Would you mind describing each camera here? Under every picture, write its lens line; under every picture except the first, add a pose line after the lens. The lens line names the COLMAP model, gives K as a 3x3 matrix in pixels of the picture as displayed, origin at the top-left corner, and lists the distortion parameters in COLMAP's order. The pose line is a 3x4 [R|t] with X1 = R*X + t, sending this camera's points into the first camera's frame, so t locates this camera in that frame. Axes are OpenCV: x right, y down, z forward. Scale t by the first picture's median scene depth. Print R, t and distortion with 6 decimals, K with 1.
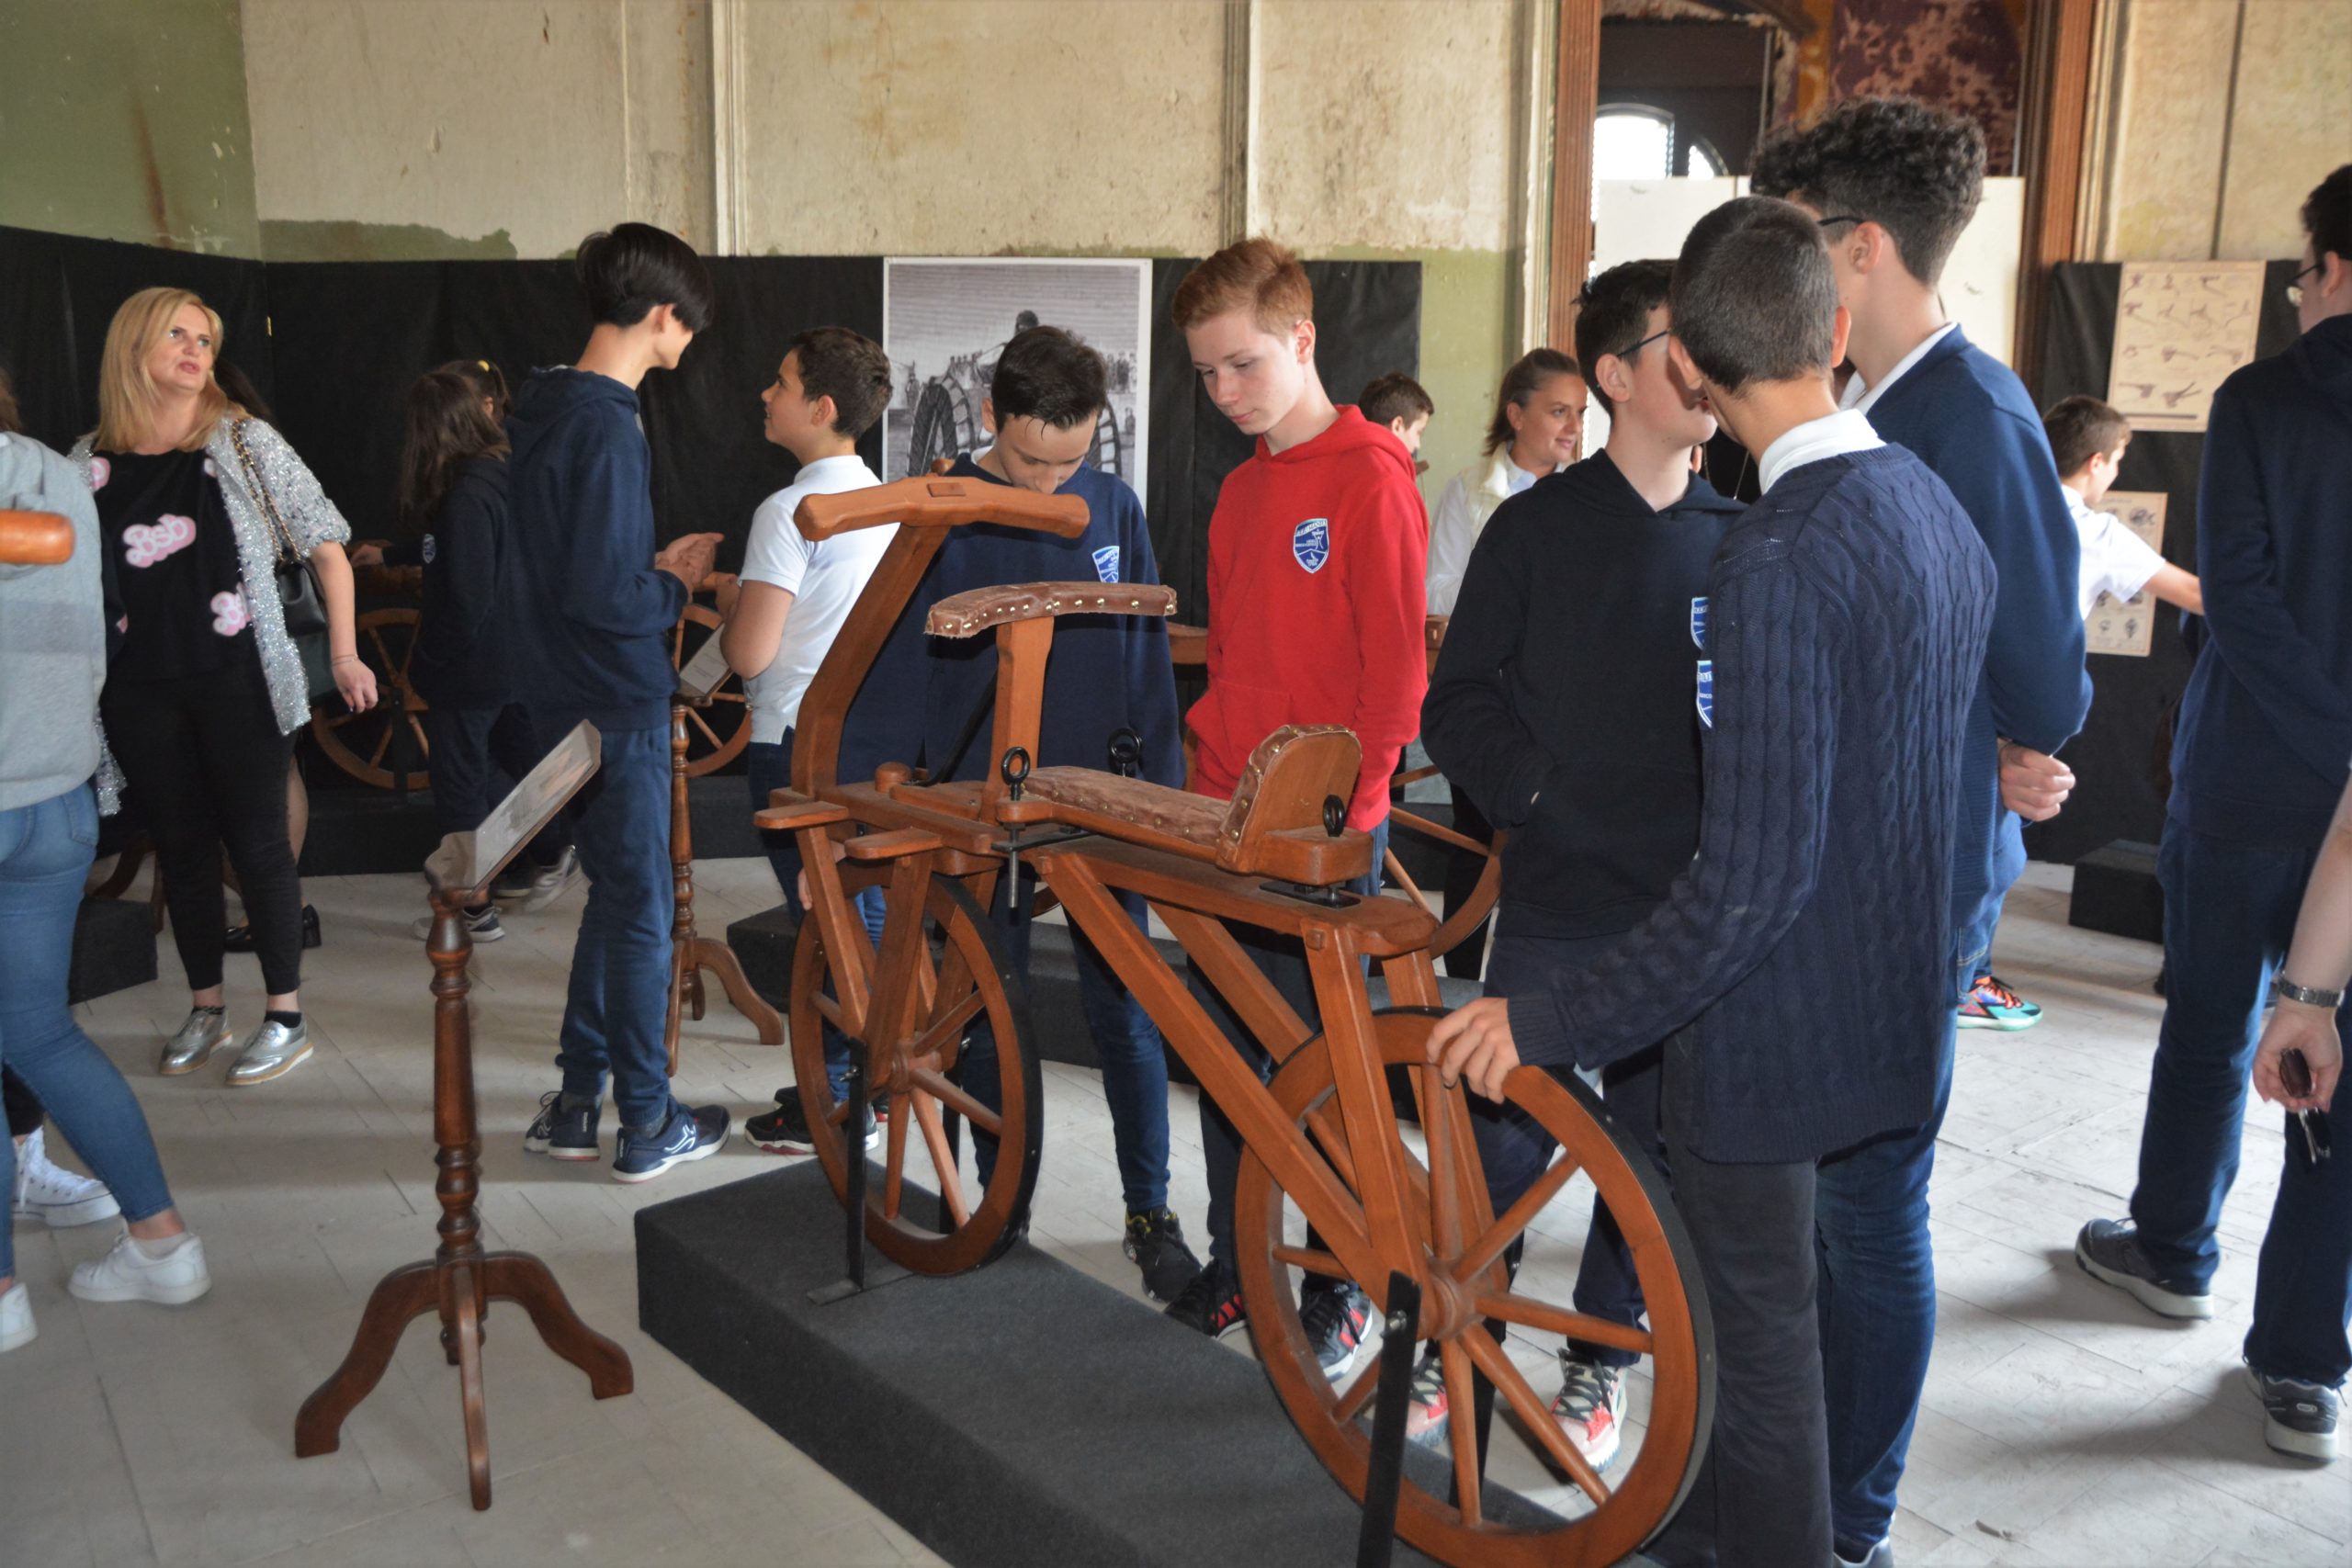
lens RADIAL K [[1814.0, 0, 1205.2], [0, 1814.0, 750.2], [0, 0, 1]] dist [-0.090094, 0.103299]
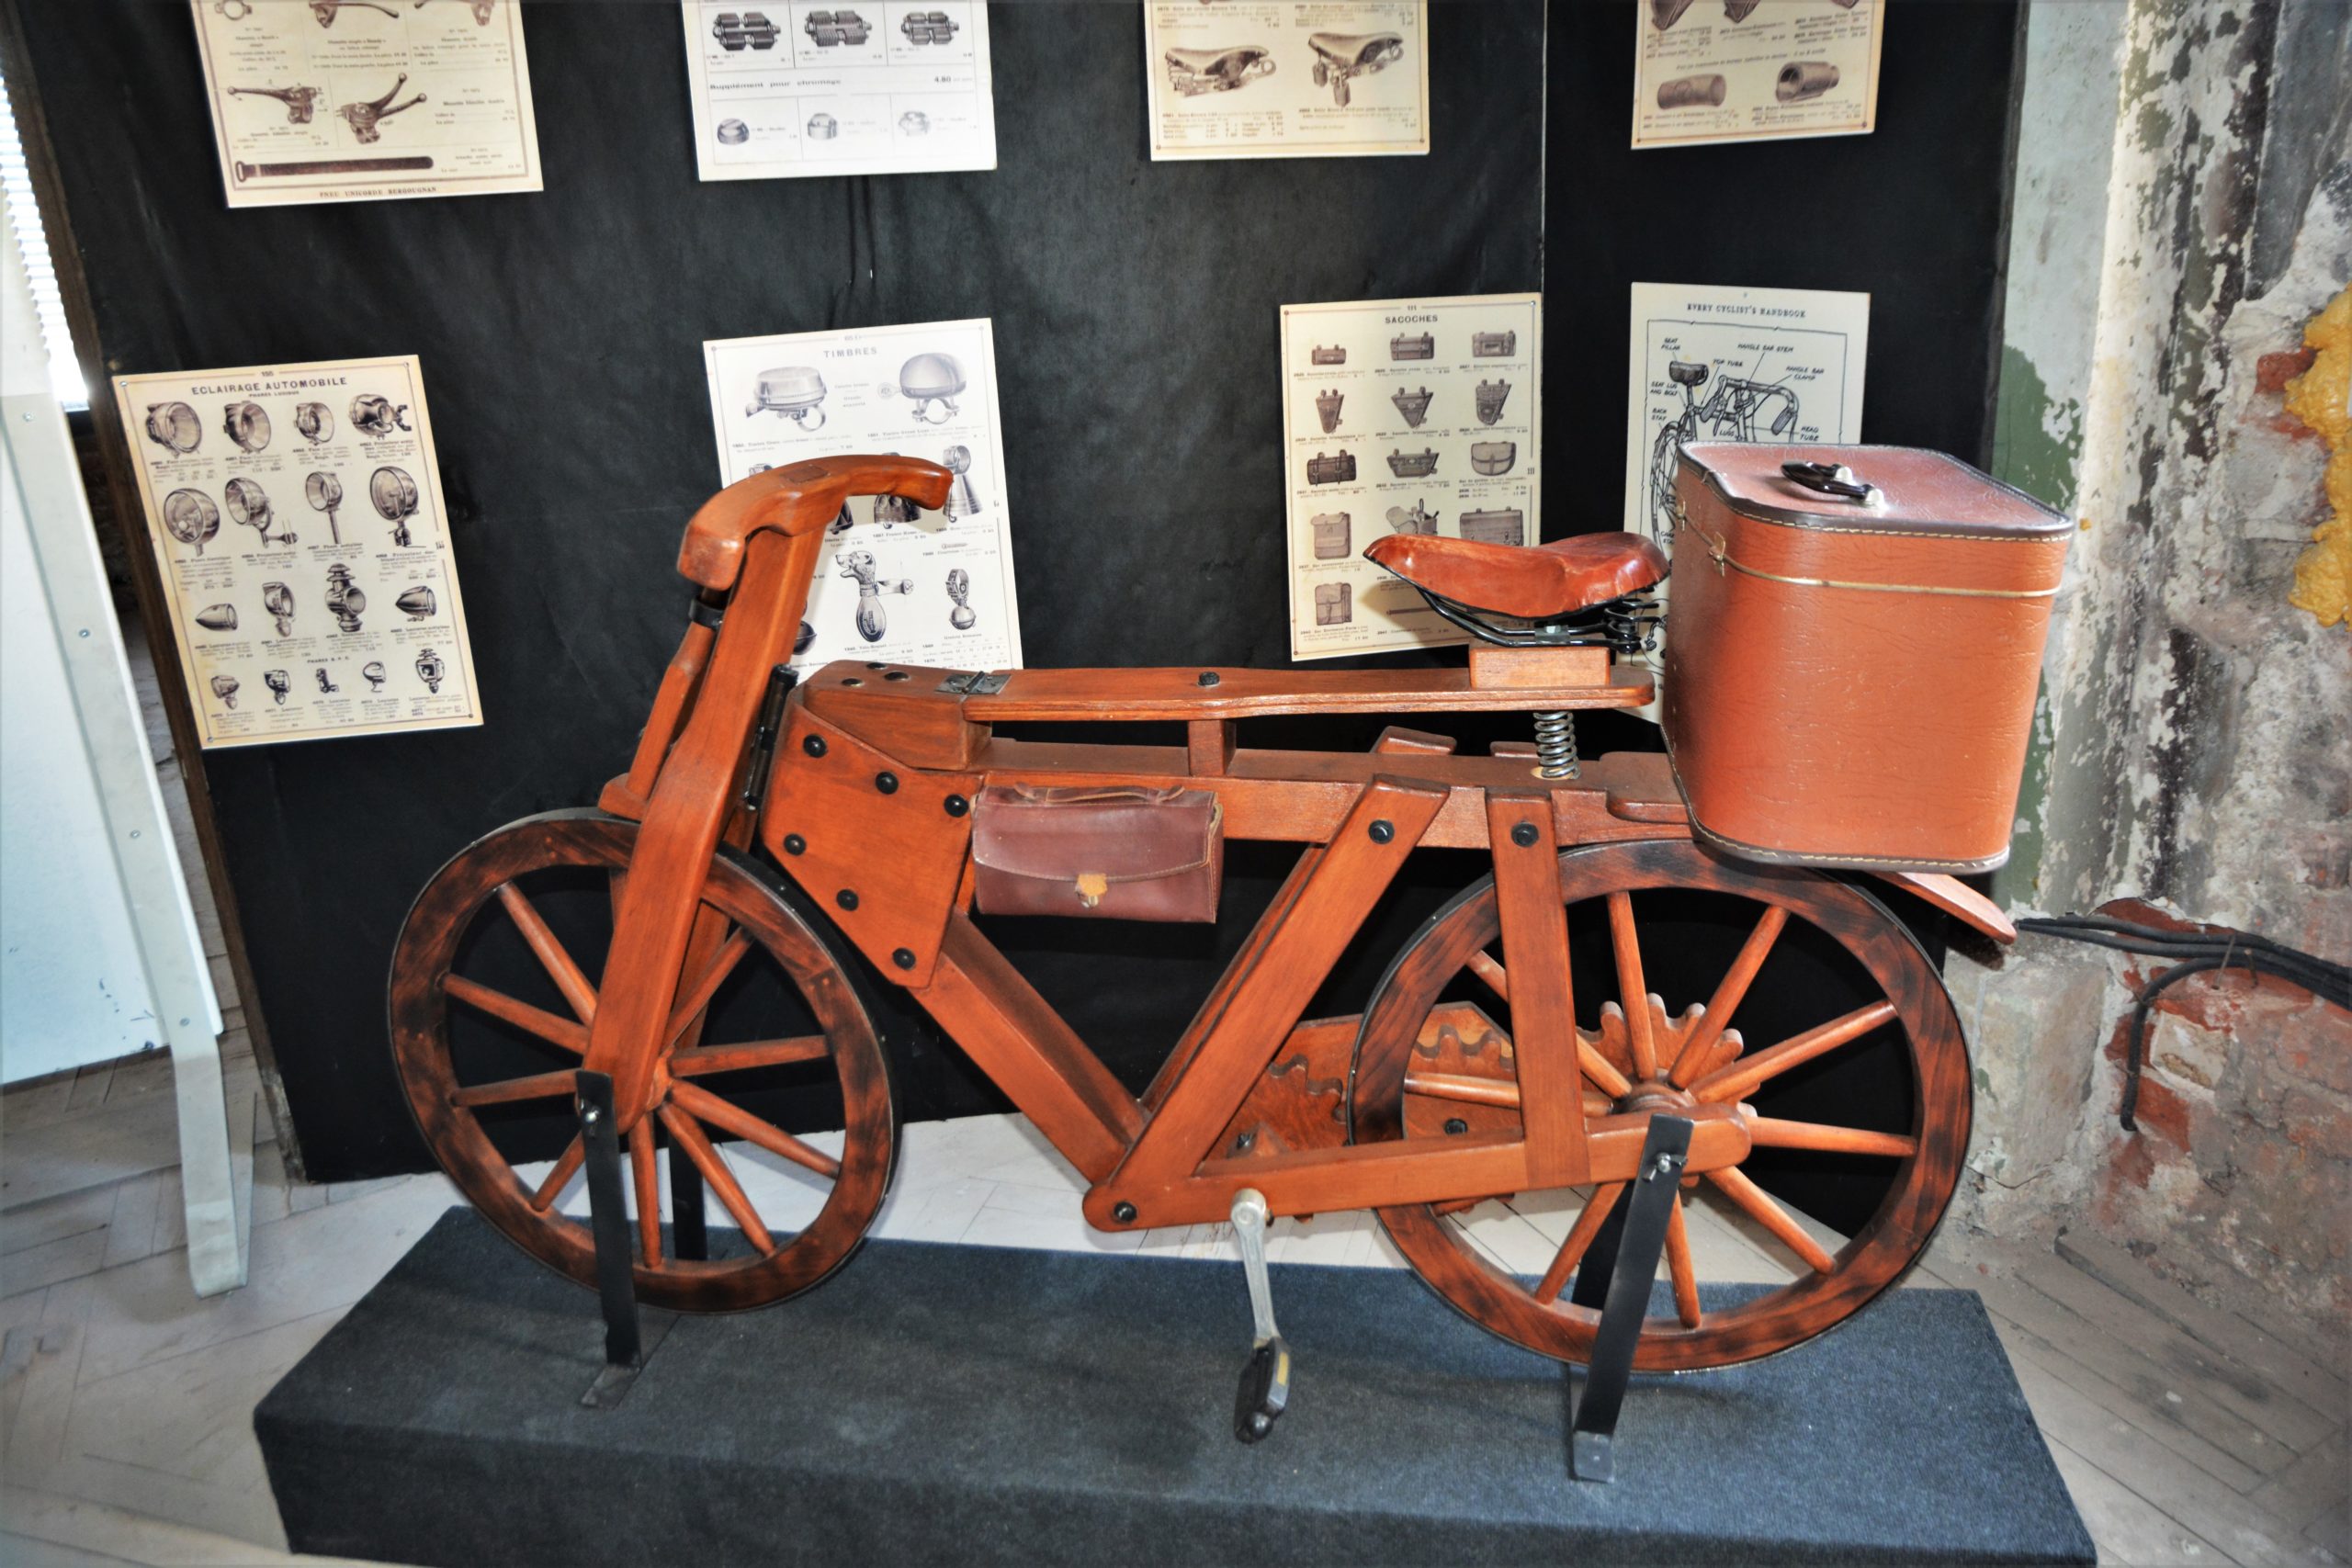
lens RADIAL K [[1626.6, 0, 1201.0], [0, 1626.6, 739.4], [0, 0, 1]] dist [-0.118451, 0.082204]
pose [[0.808351, -0.232507, 0.540842, 0.440287], [0.165517, 0.971406, 0.170221, -0.083767], [-0.564954, -0.048080, 0.823720, 0.552195]]
